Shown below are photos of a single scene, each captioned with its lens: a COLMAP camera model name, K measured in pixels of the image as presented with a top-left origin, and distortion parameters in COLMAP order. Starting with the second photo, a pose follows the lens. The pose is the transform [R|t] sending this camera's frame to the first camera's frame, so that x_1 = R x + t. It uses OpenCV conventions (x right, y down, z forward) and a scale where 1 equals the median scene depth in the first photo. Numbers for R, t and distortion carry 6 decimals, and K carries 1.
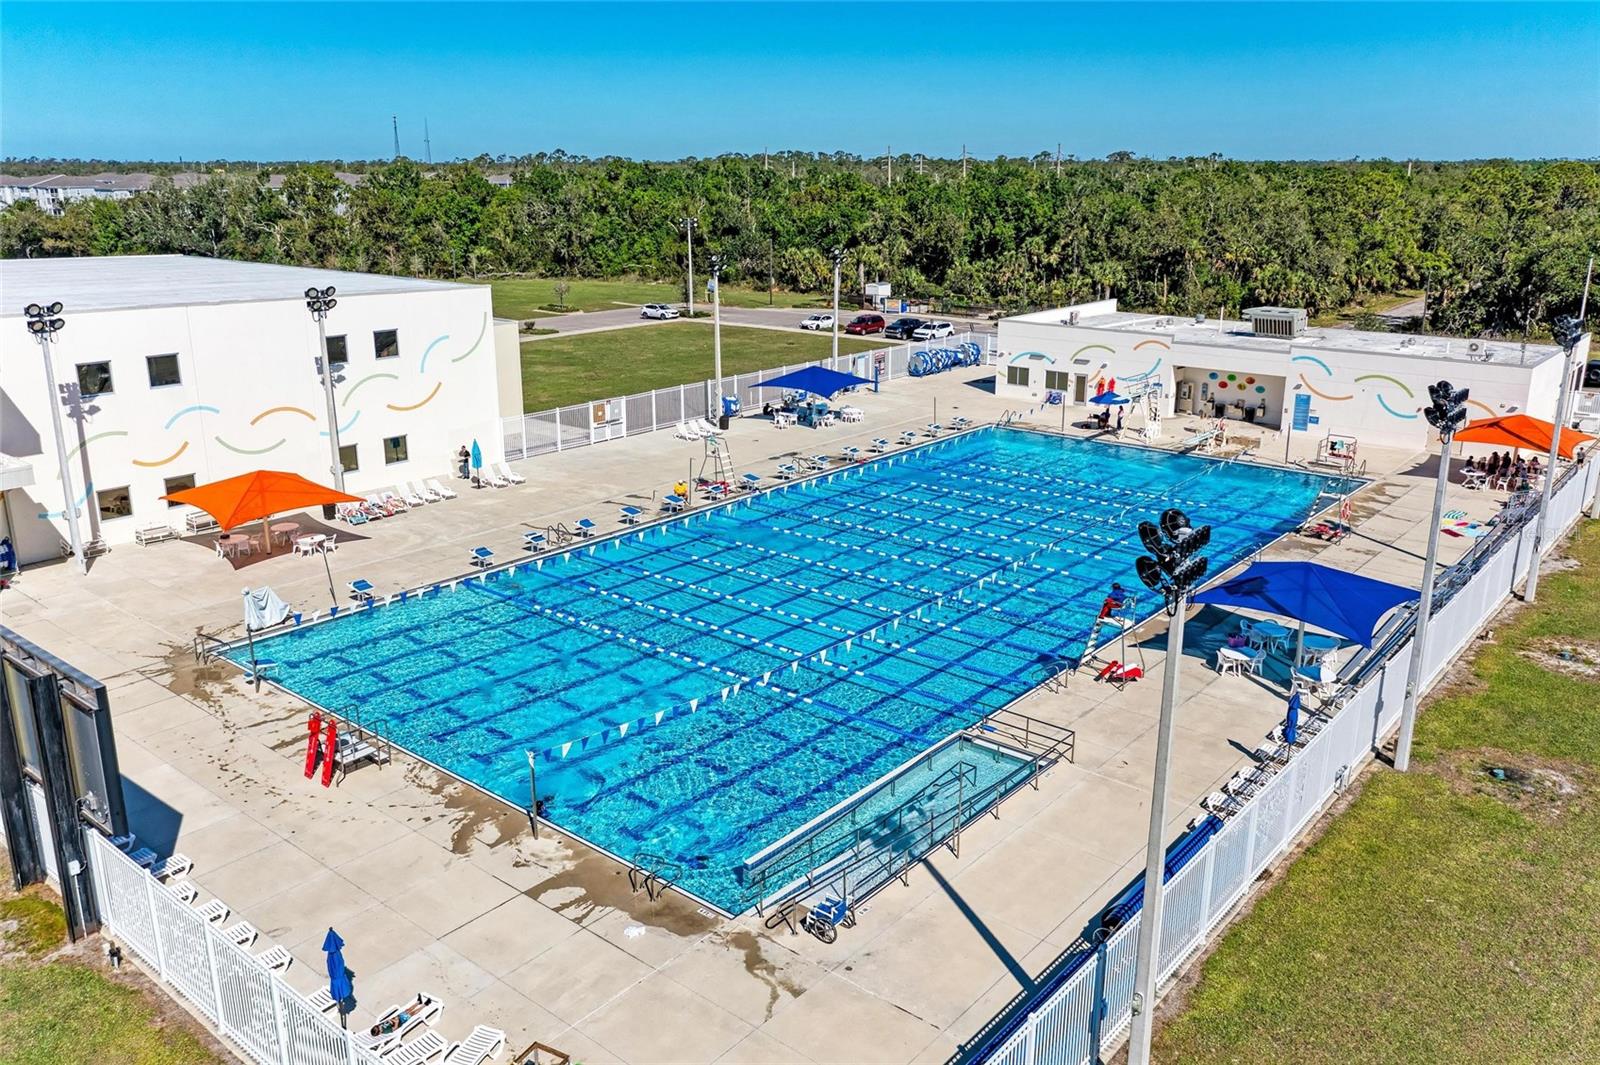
lens RADIAL K [[1252.8, 0, 800.0], [0, 1252.8, 532.5], [0, 0, 1]] dist [-0.004514, 0.011412]
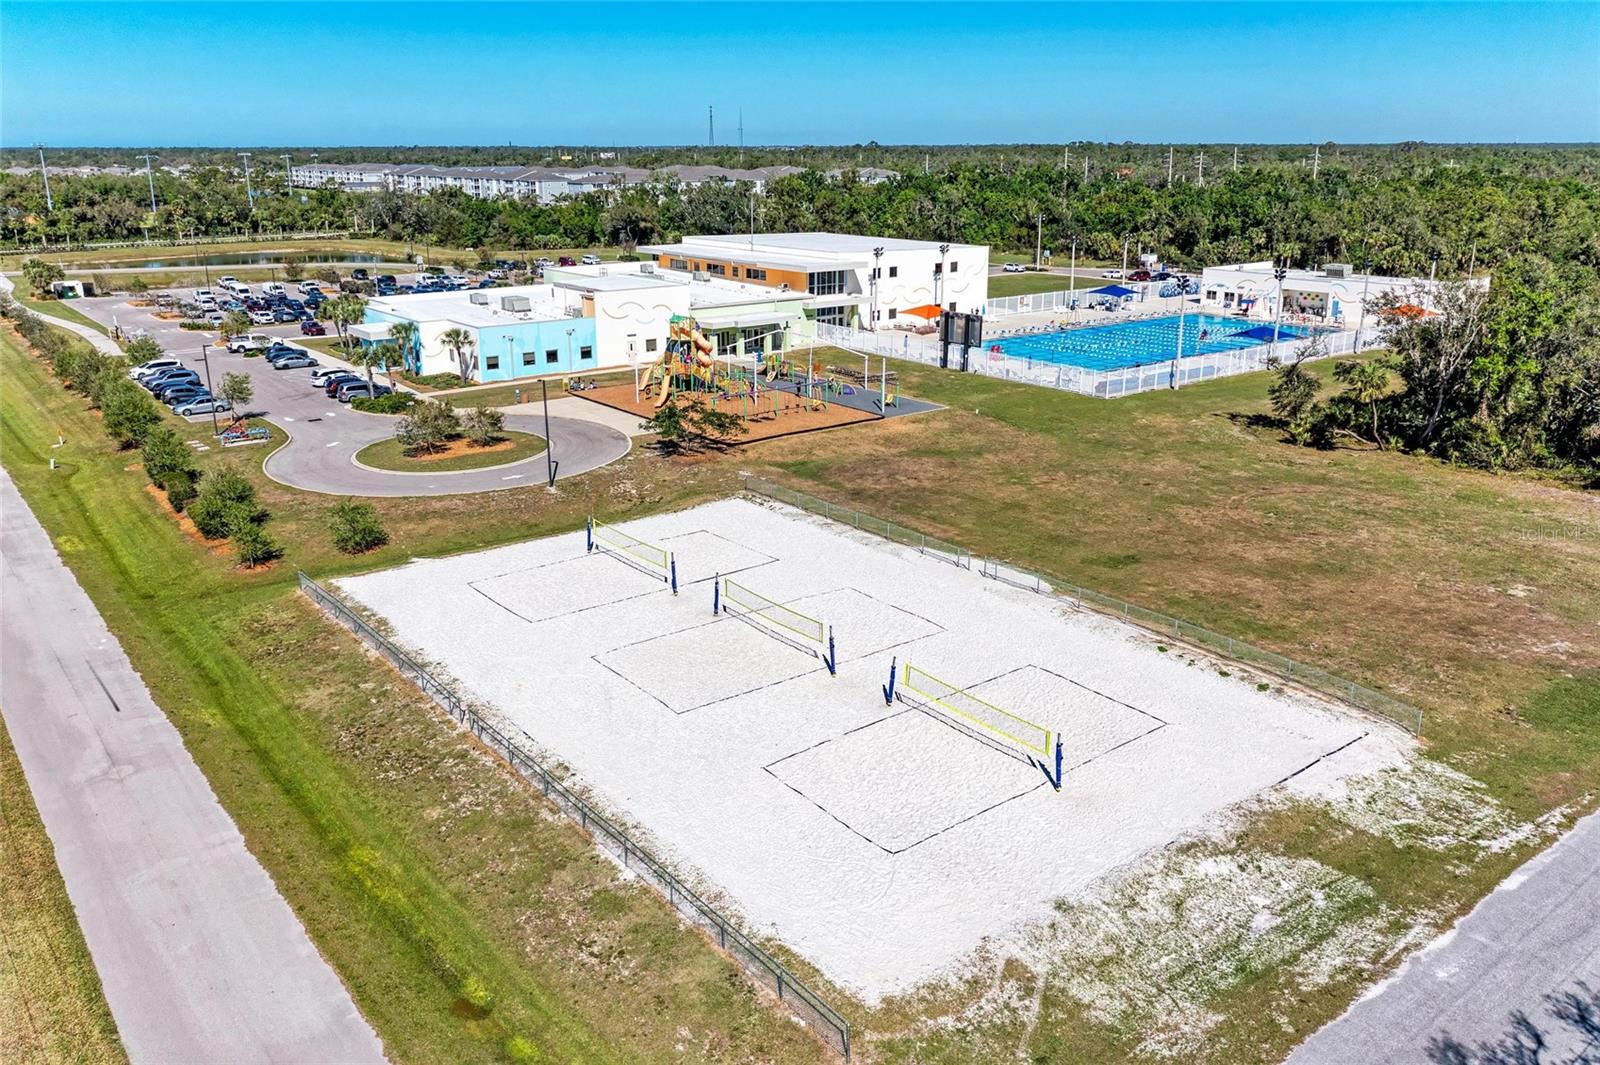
lens RADIAL K [[1252.8, 0, 800.0], [0, 1252.8, 532.5], [0, 0, 1]] dist [-0.004514, 0.011412]
pose [[0.977108, 0.060867, -0.203852, -0.029619], [-0.058015, 0.998116, 0.019942, 0.164779], [0.204682, -0.007659, 0.978799, -0.731412]]
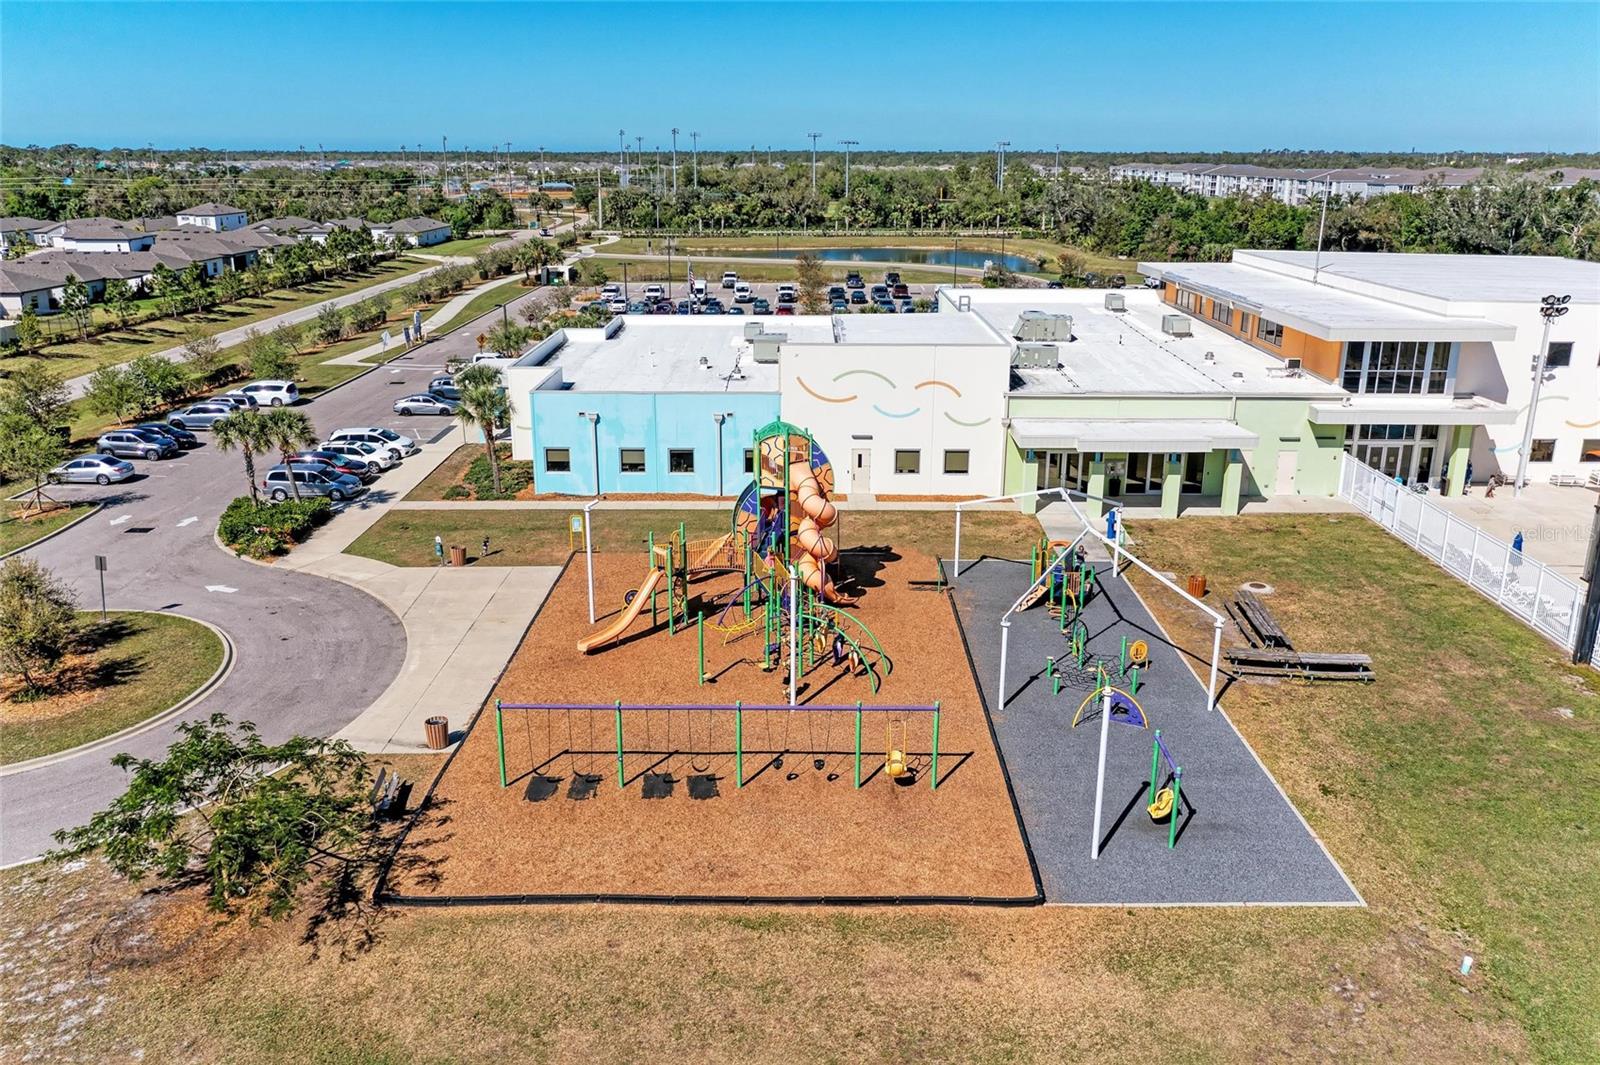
lens RADIAL K [[1252.8, 0, 800.0], [0, 1252.8, 532.5], [0, 0, 1]] dist [-0.004514, 0.011412]
pose [[0.634545, 0.226114, -0.739070, -0.021095], [-0.221304, 0.969365, 0.106566, 0.033321], [0.740525, 0.095938, 0.665146, -0.155979]]
